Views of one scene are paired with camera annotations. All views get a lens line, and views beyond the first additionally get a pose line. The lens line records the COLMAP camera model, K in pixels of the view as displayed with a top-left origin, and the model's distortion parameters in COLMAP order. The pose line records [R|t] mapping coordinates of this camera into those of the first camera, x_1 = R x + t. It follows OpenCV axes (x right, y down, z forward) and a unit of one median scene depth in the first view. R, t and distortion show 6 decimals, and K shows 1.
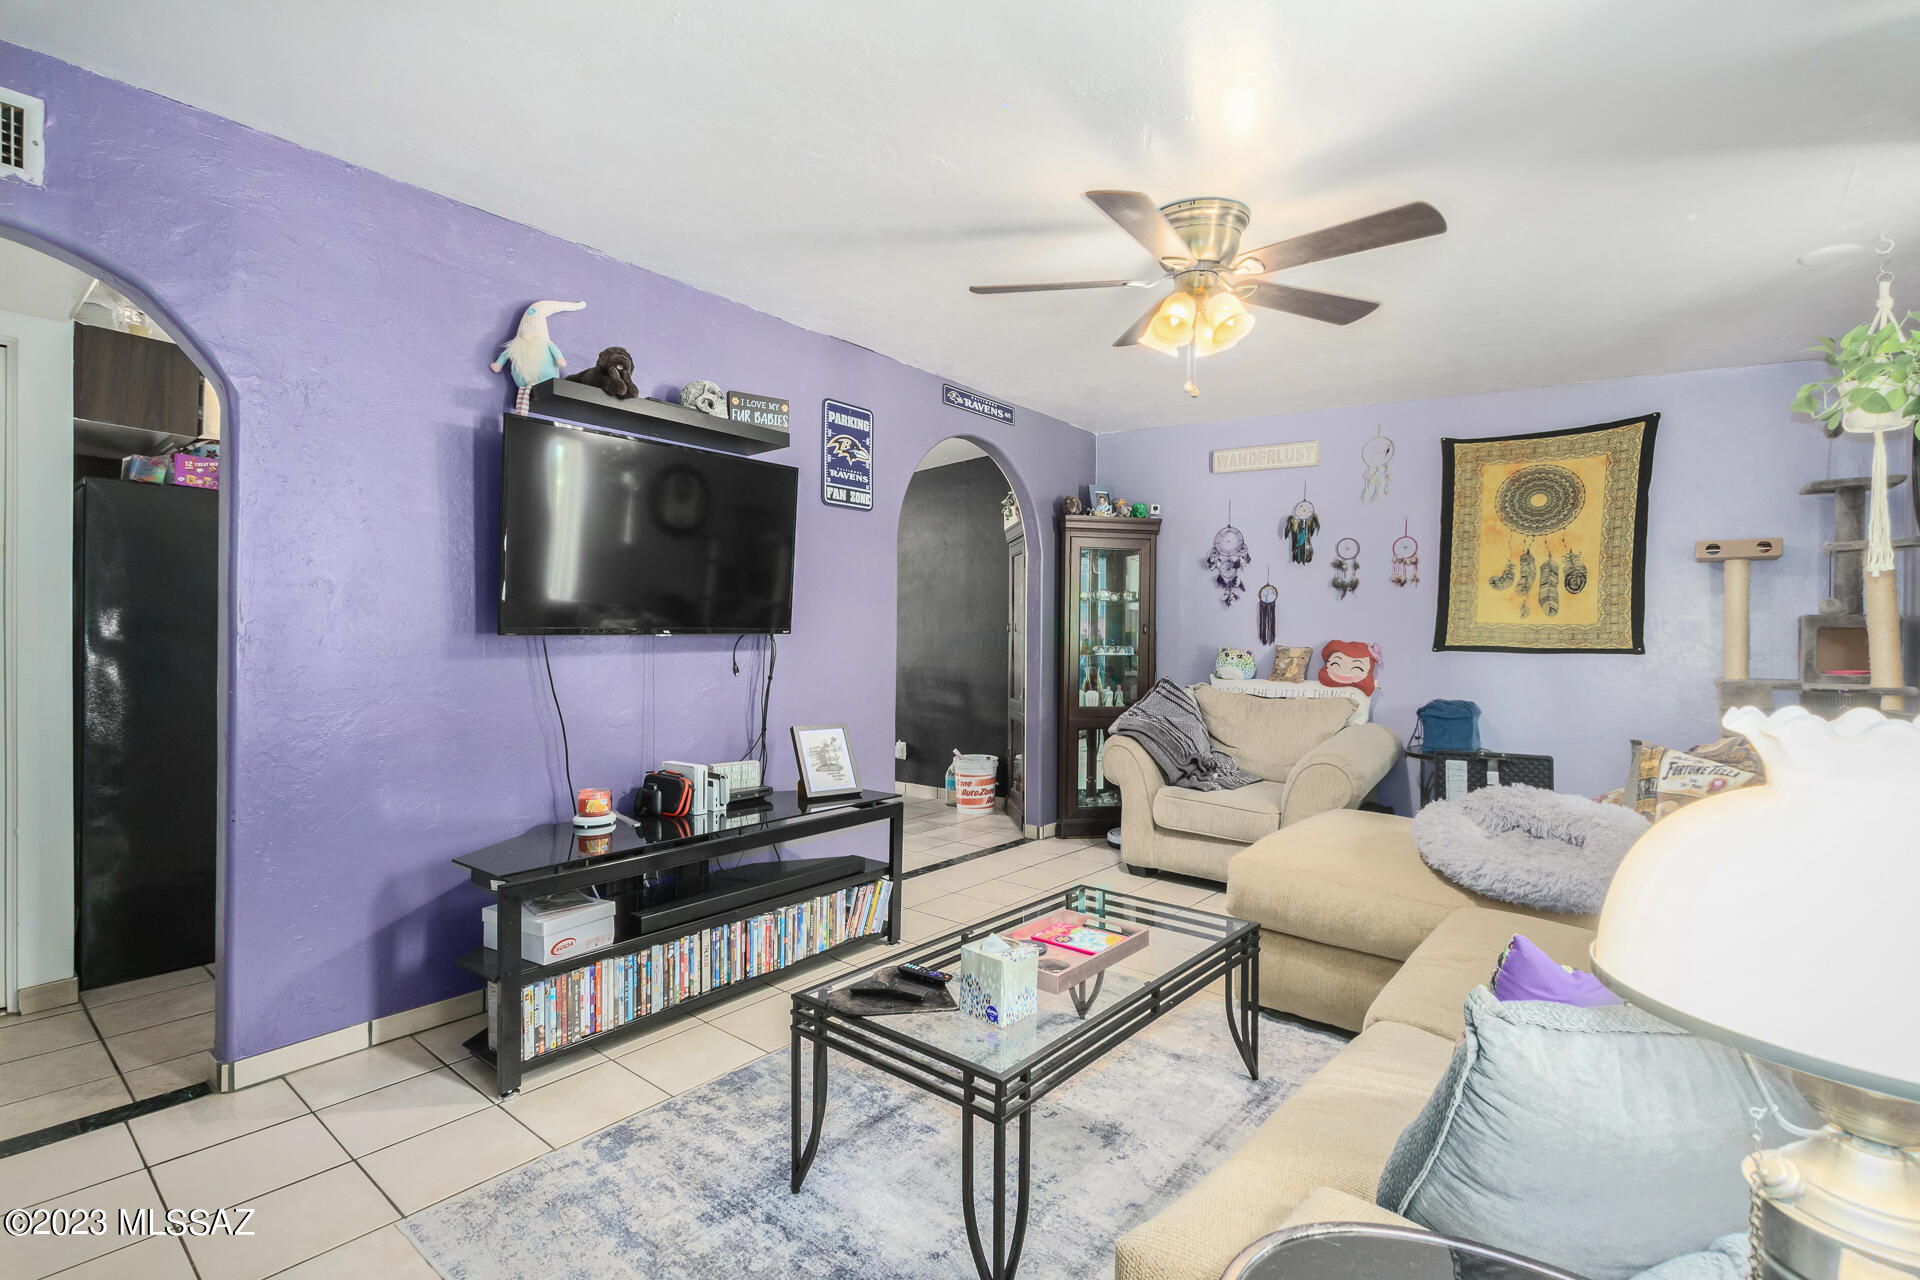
lens RADIAL K [[885.1, 0, 946.1], [0, 885.1, 631.9], [0, 0, 1]] dist [0.008238, -0.002177]
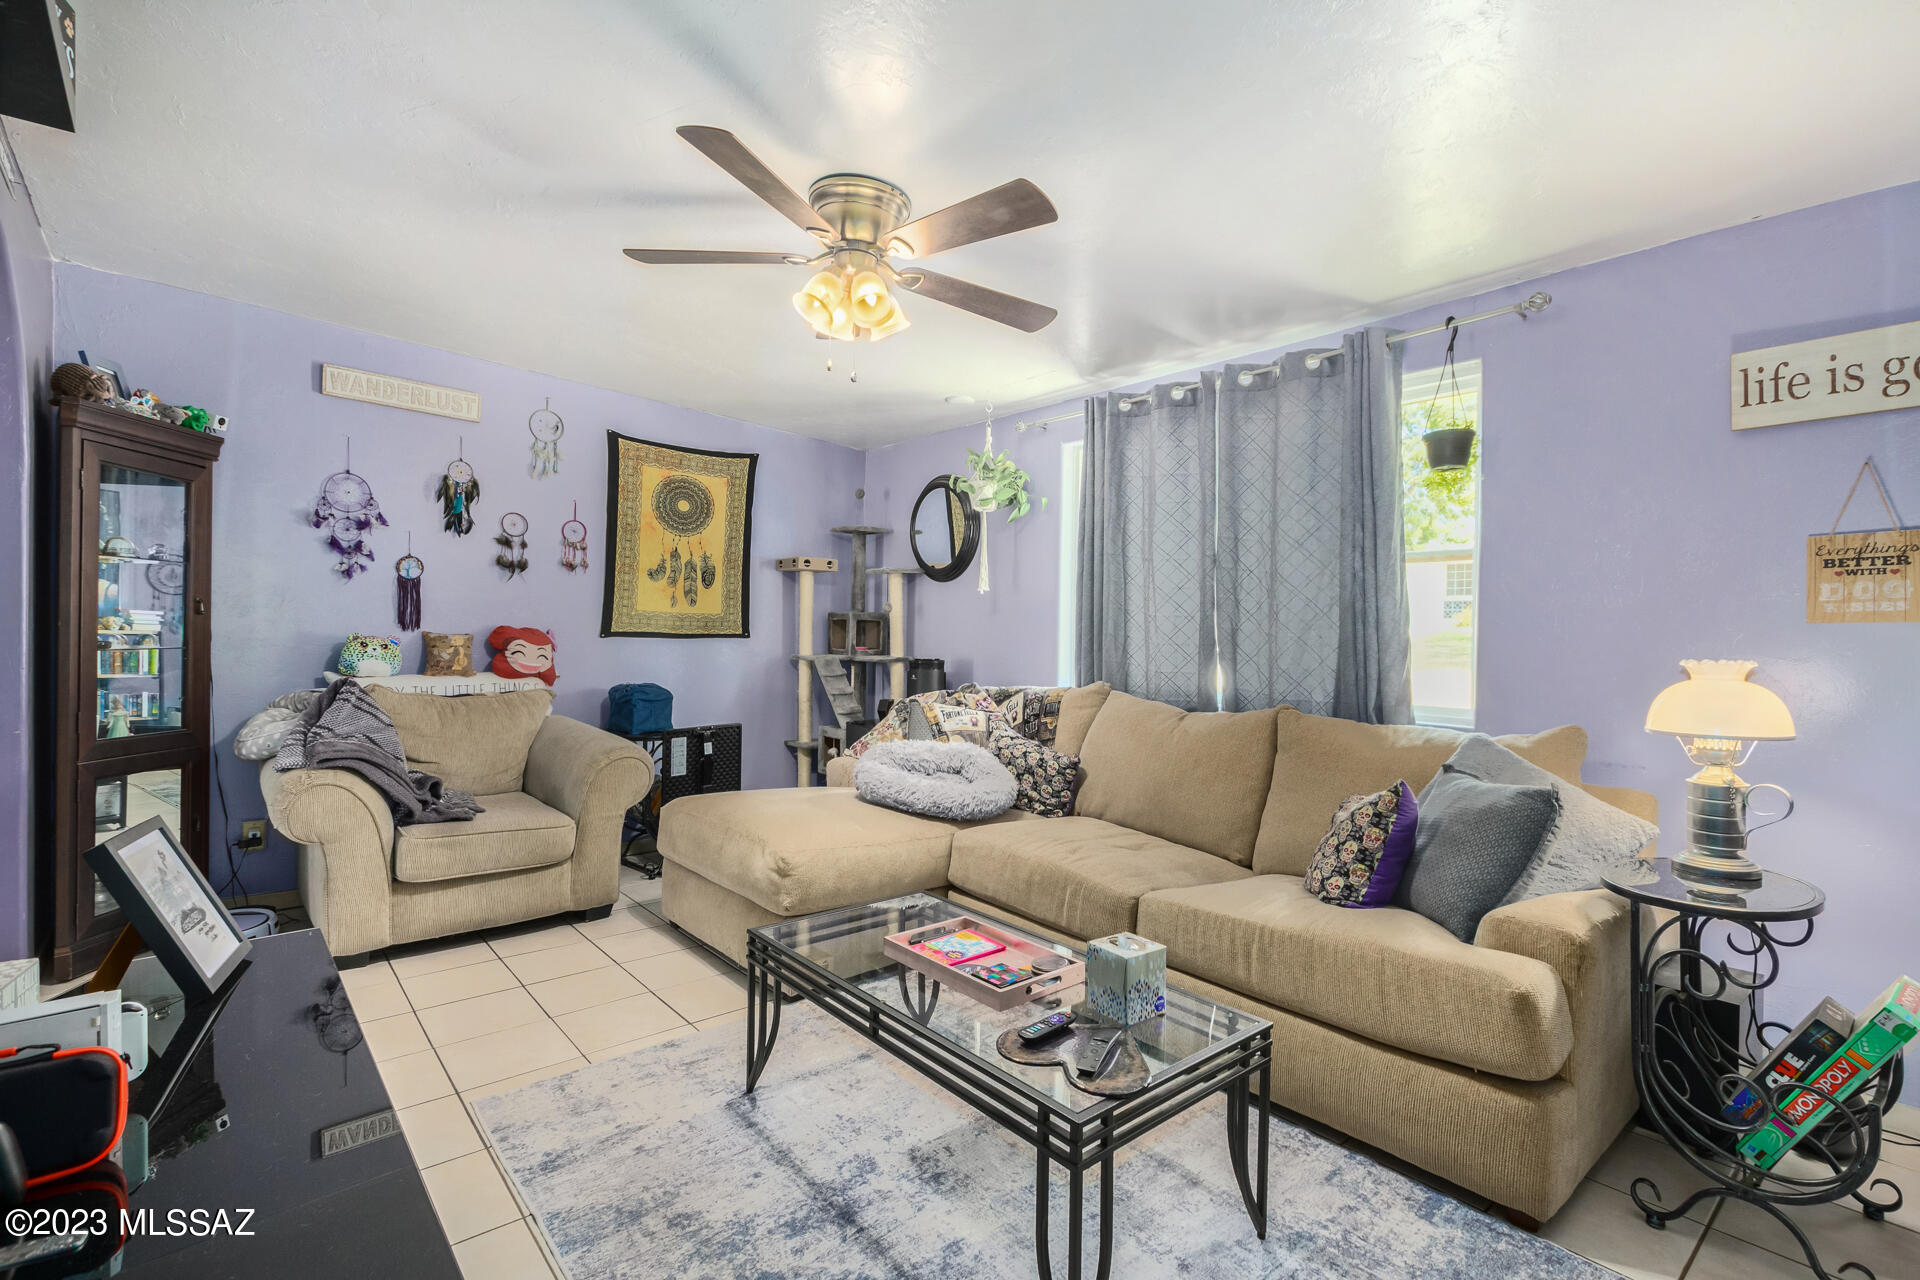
lens RADIAL K [[885.1, 0, 962.4], [0, 885.1, 640.4], [0, 0, 1]] dist [0.008238, -0.002177]
pose [[0.153904, -0.014826, 0.987975, -0.379122], [-0.017278, 0.999694, 0.017693, 0.000240], [-0.987935, -0.019793, 0.153601, 0.417331]]
